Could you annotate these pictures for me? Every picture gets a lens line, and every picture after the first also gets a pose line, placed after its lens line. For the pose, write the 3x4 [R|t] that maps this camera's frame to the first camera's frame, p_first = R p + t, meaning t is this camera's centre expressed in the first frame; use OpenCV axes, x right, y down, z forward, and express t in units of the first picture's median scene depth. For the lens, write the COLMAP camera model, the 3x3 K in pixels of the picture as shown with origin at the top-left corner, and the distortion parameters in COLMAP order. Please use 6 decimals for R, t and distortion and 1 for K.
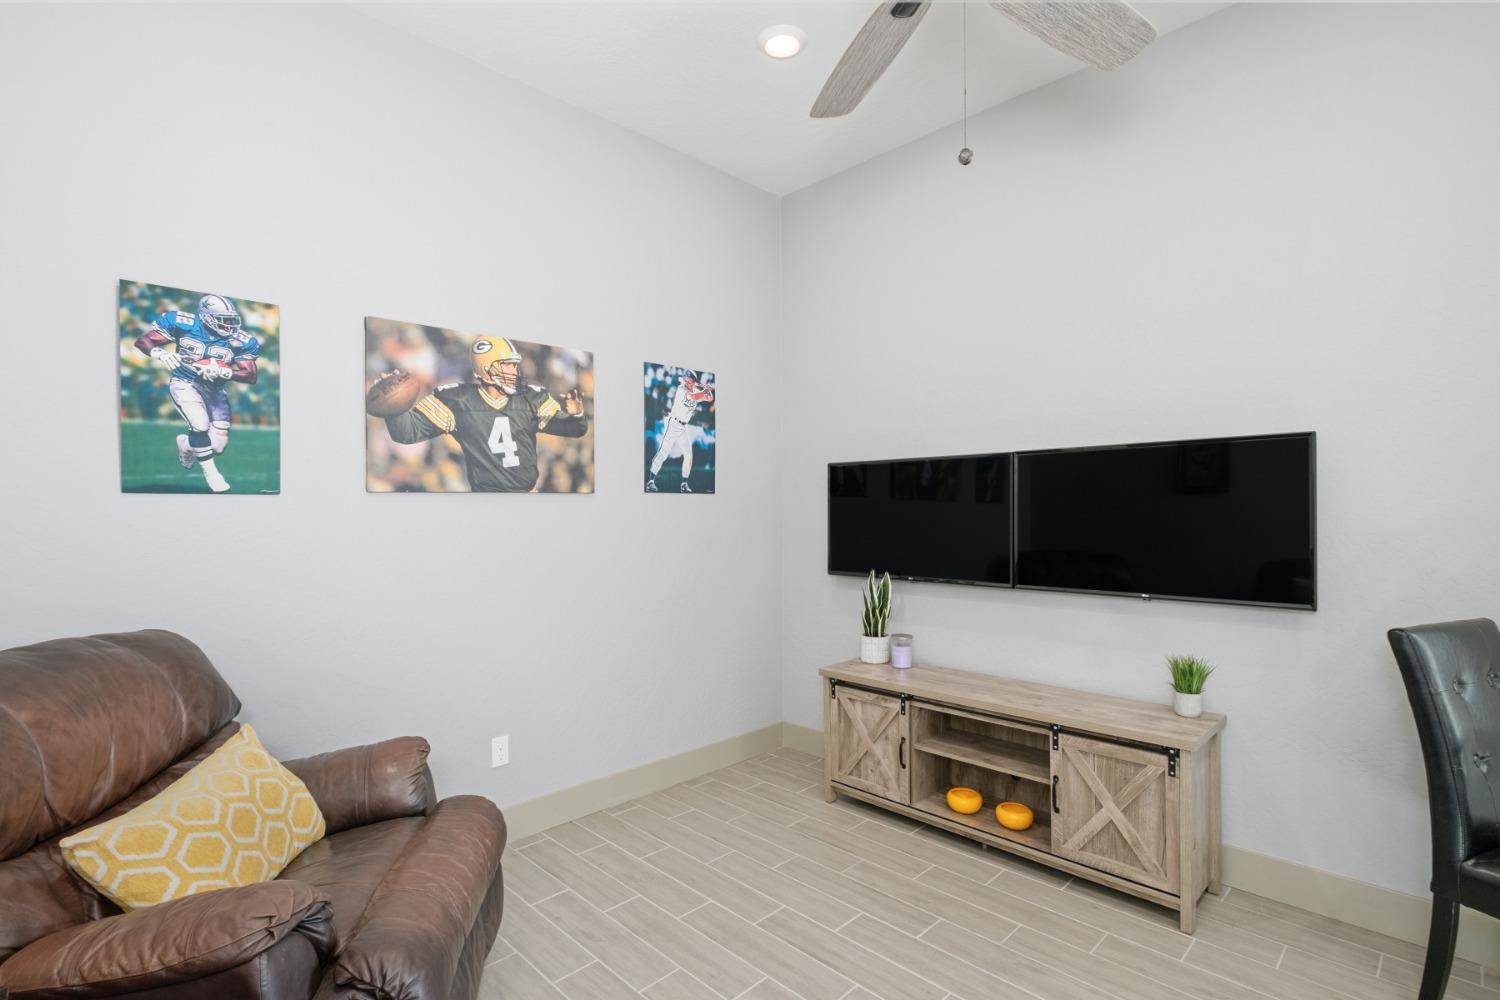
lens RADIAL K [[719.3, 0, 746.7], [0, 719.3, 512.5], [0, 0, 1]] dist [0.002171, 0.000613]
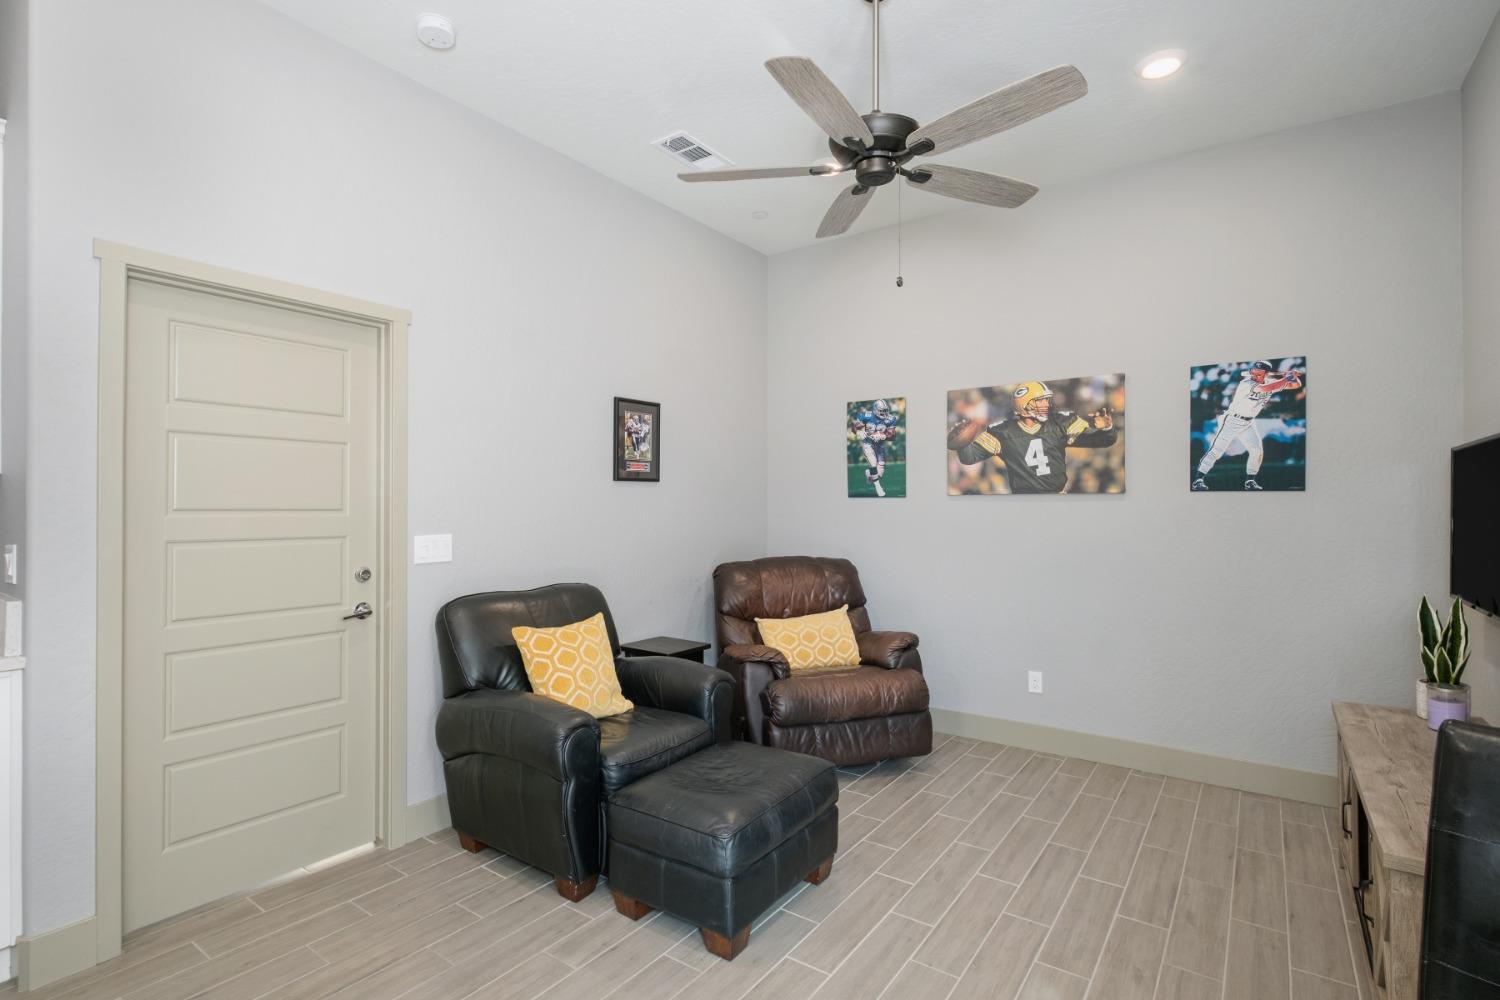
lens RADIAL K [[719.3, 0, 747.2], [0, 719.3, 497.6], [0, 0, 1]] dist [0.002171, 0.000613]
pose [[0.179984, -0.002566, -0.983666, 0.972131], [-0.007876, 0.999961, -0.004049, -0.011695], [0.983638, 0.008476, 0.179957, 0.220608]]
